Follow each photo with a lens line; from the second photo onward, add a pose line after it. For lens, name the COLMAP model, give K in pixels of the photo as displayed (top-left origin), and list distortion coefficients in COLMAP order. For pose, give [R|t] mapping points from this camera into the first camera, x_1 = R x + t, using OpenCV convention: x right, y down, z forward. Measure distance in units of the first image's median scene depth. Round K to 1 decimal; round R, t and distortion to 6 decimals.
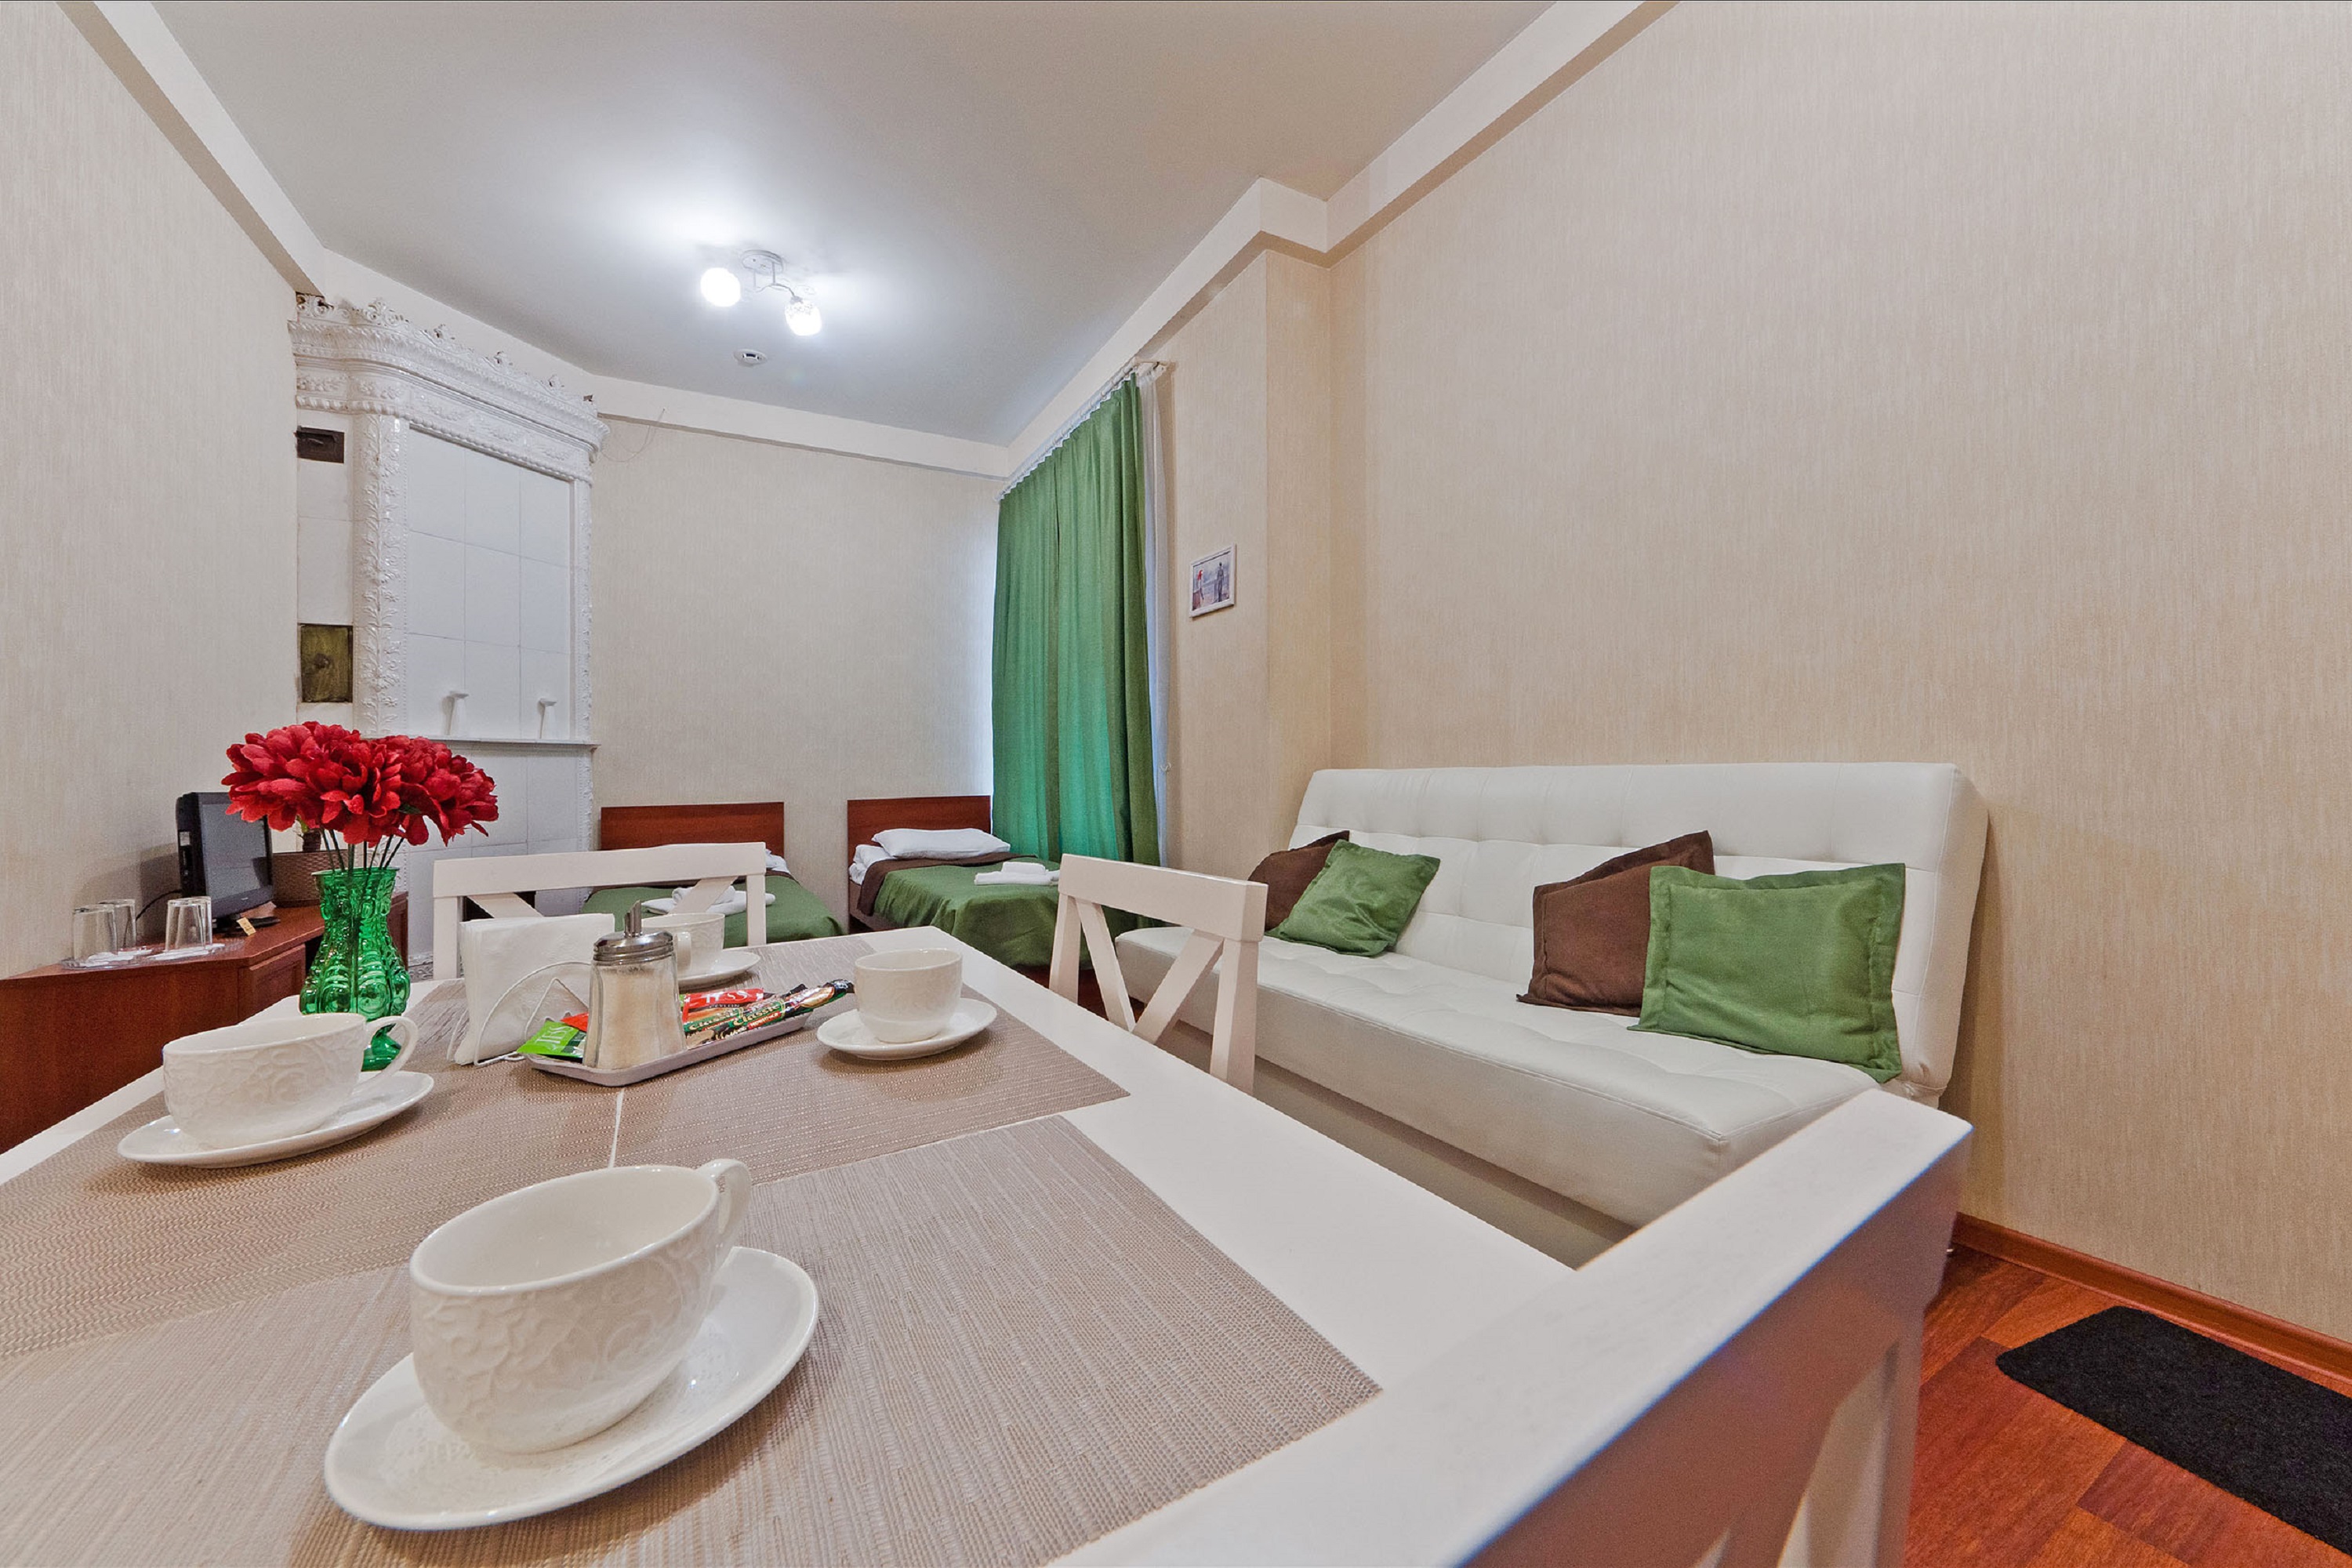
lens RADIAL K [[870.1, 0, 1187.3], [0, 870.1, 736.6], [0, 0, 1]] dist [-0.001948, -0.000517]
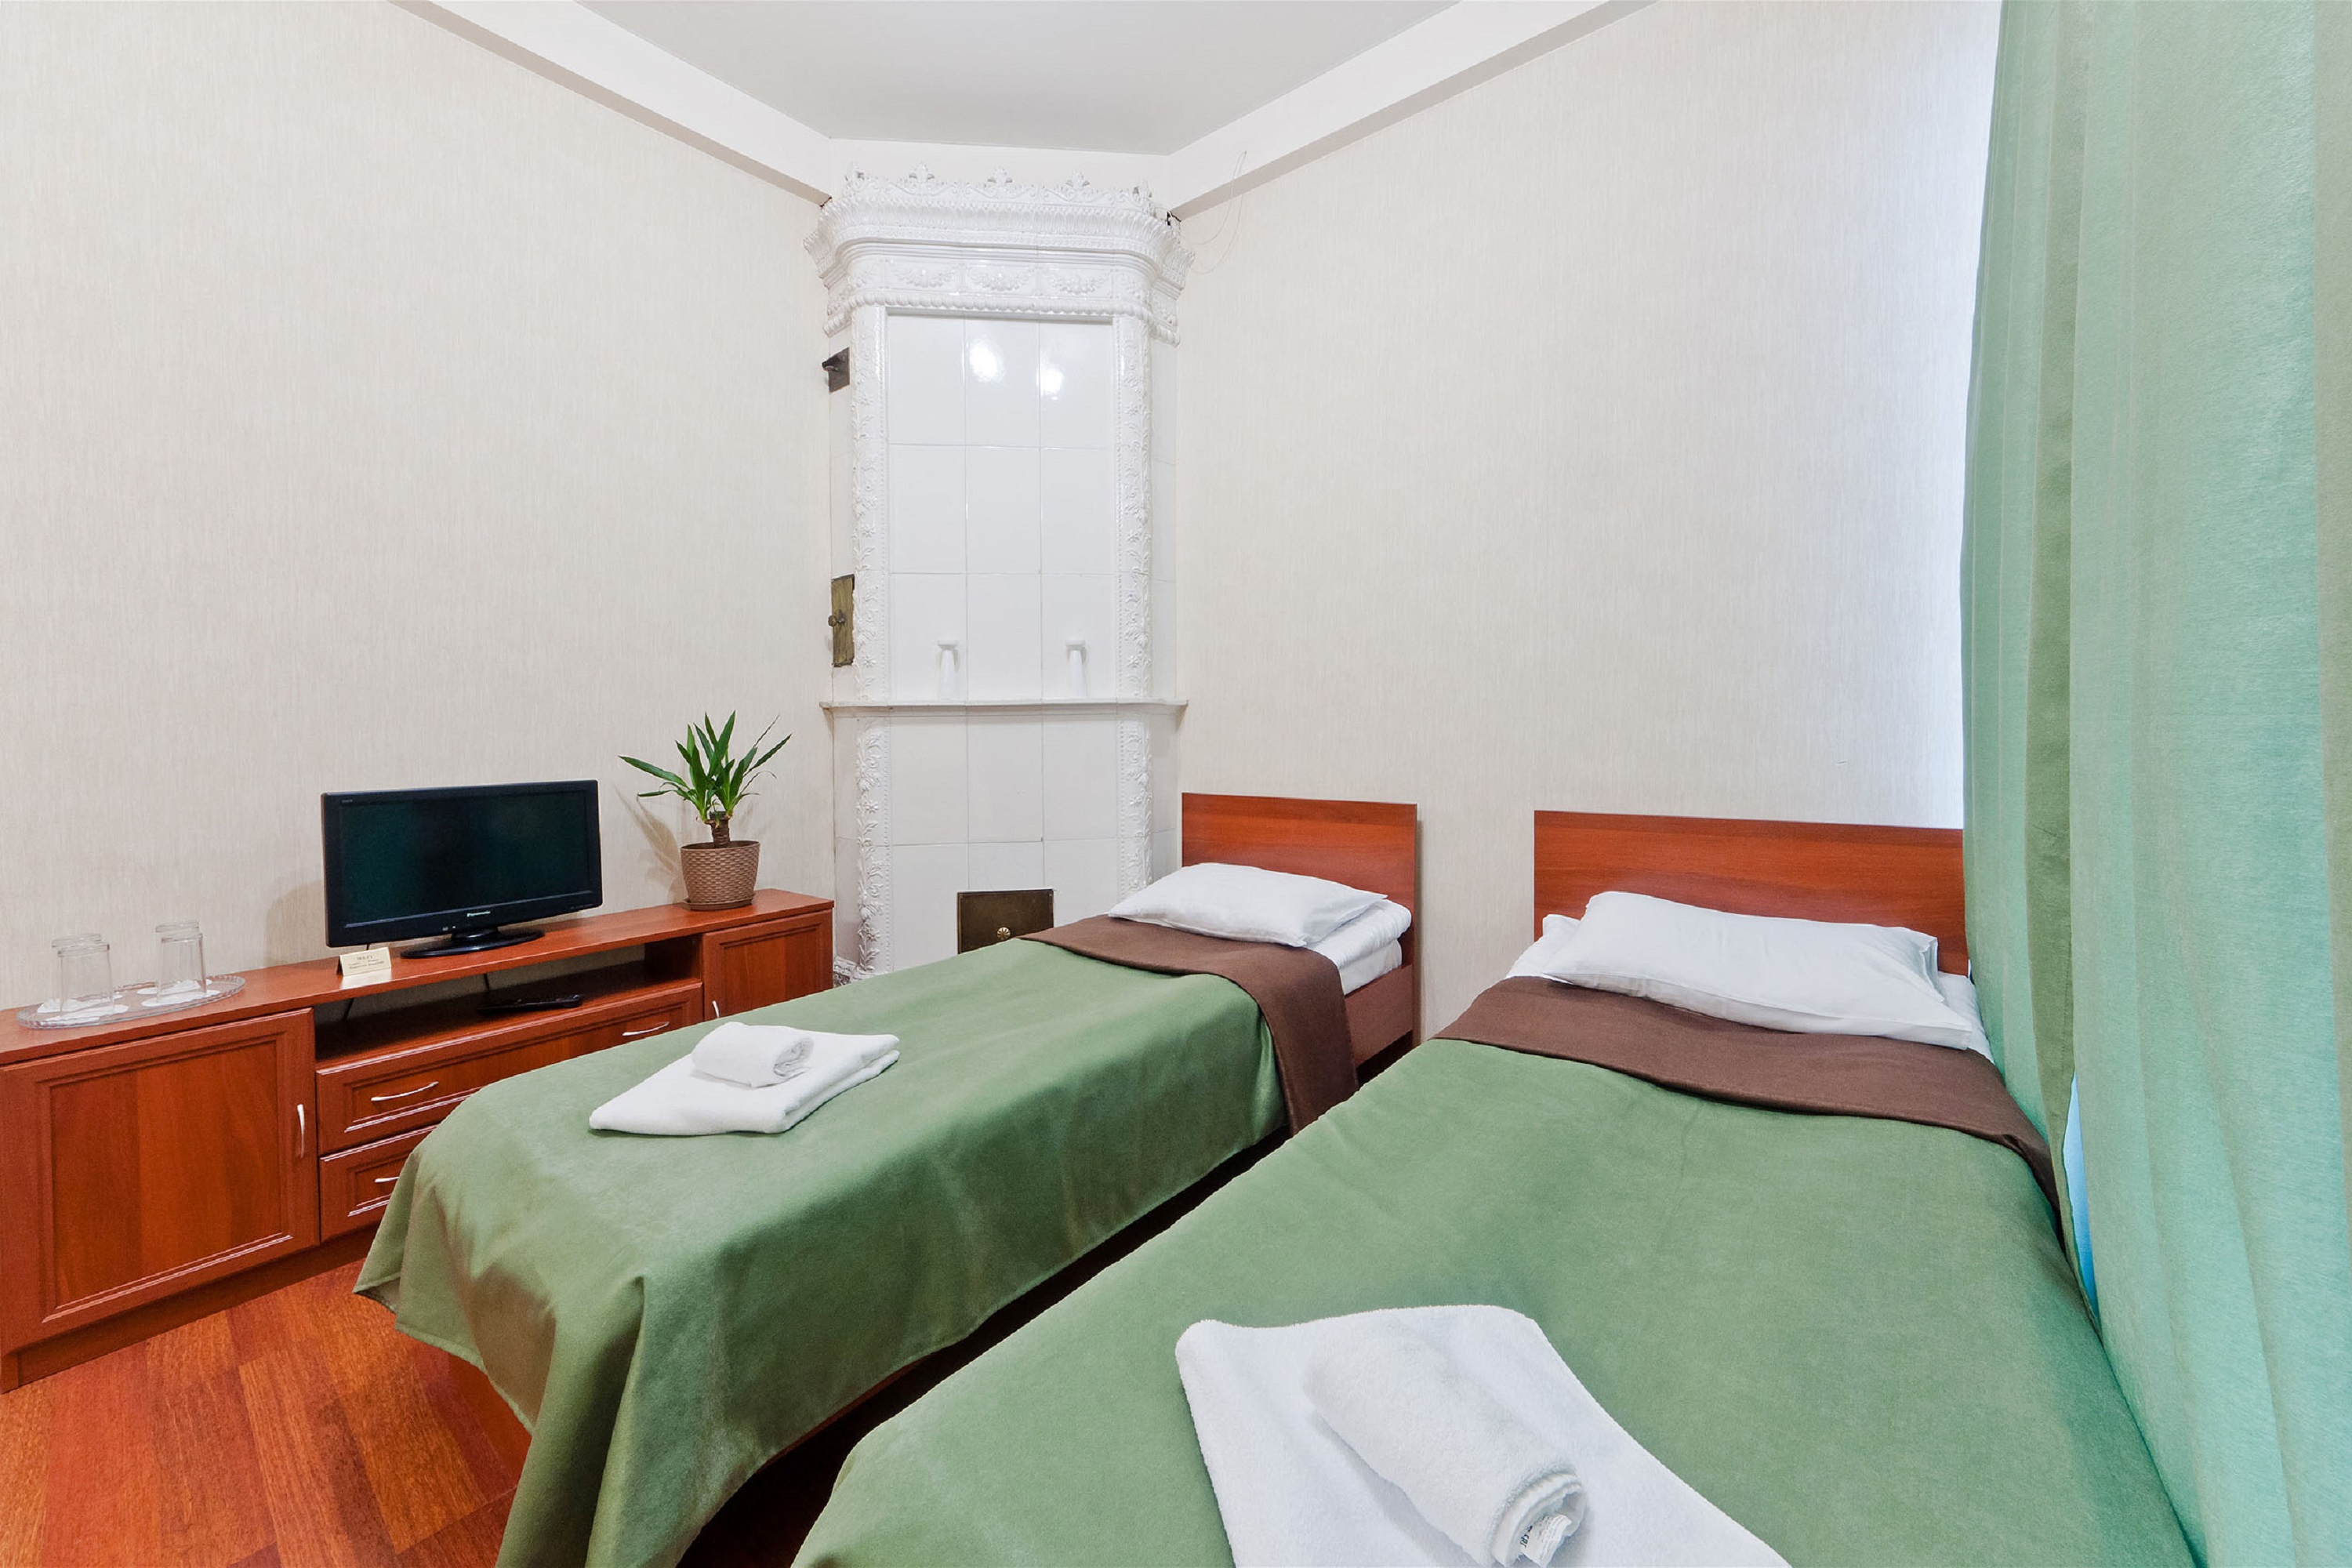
lens RADIAL K [[869.8, 0, 1161.5], [0, 869.8, 730.8], [0, 0, 1]] dist [-0.000350, -0.000025]
pose [[0.363580, 0.025488, -0.931214, -0.053637], [0.045306, 0.997959, 0.045004, 0.001359], [0.930461, -0.058552, 0.361683, 0.946635]]
